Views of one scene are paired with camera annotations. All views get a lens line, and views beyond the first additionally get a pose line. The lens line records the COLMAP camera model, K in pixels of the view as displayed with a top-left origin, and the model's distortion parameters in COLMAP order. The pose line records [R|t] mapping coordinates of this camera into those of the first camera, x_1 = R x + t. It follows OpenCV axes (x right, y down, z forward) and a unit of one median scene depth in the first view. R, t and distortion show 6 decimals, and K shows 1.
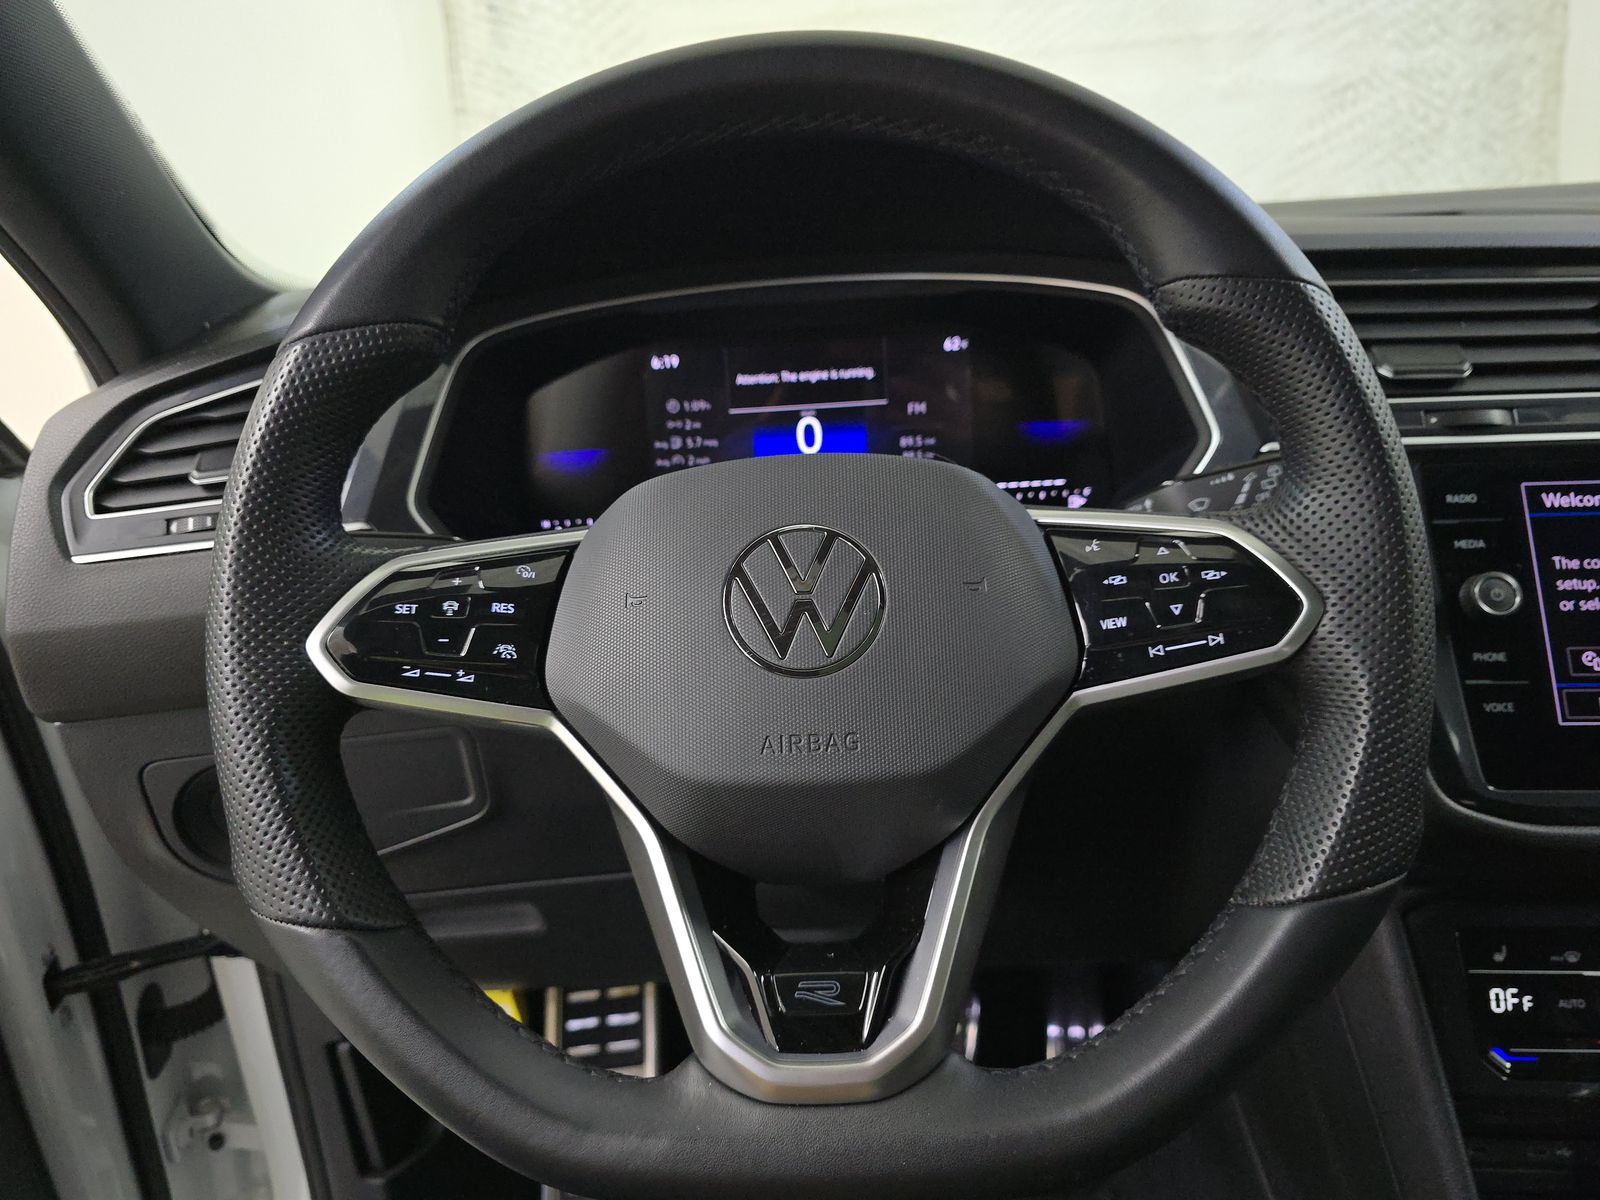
lens RADIAL K [[1068.0, 0, 805.0], [0, 1068.0, 589.9], [0, 0, 1]] dist [0.006461, -0.032612]
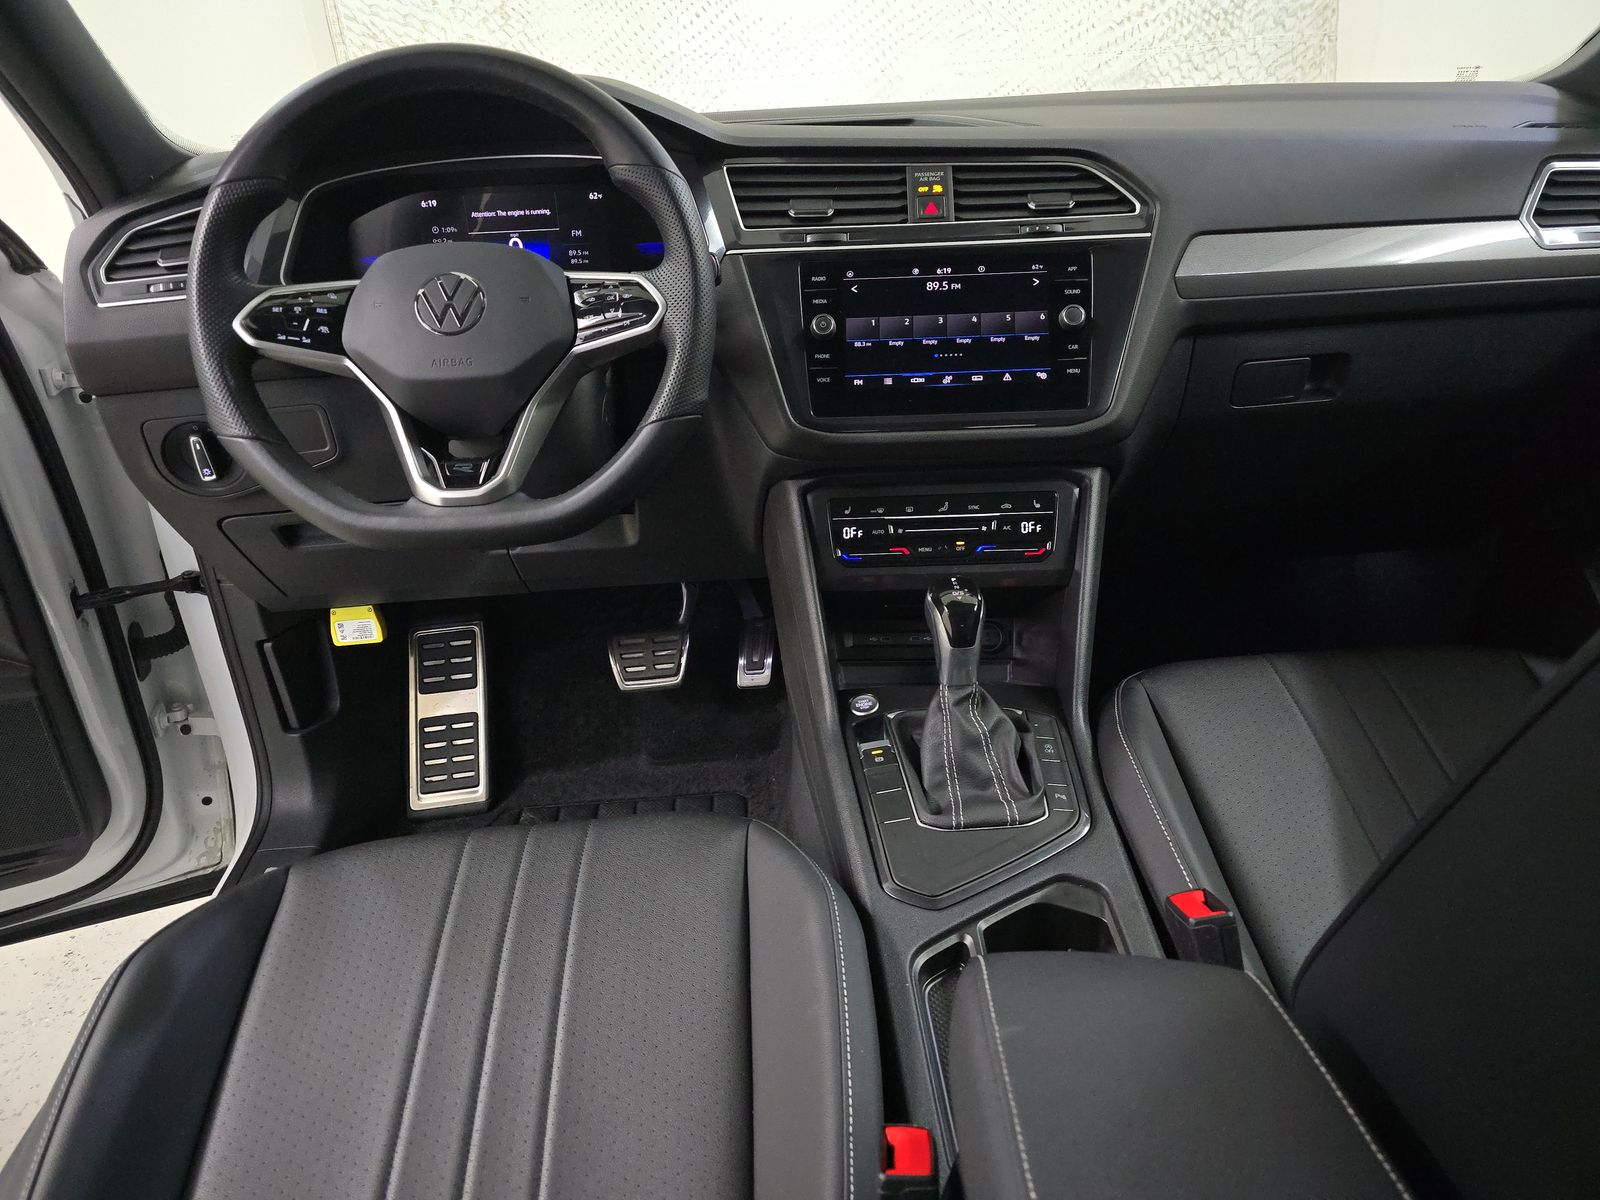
lens RADIAL K [[1037.6, 0, 800.0], [0, 1037.6, 600.0], [0, 0, 1]] dist [0.046099, -0.064734]
pose [[0.997038, -0.013618, 0.075690, 0.410698], [0.003105, 0.990523, 0.137311, 0.240126], [-0.076842, -0.136670, 0.987632, -1.006266]]
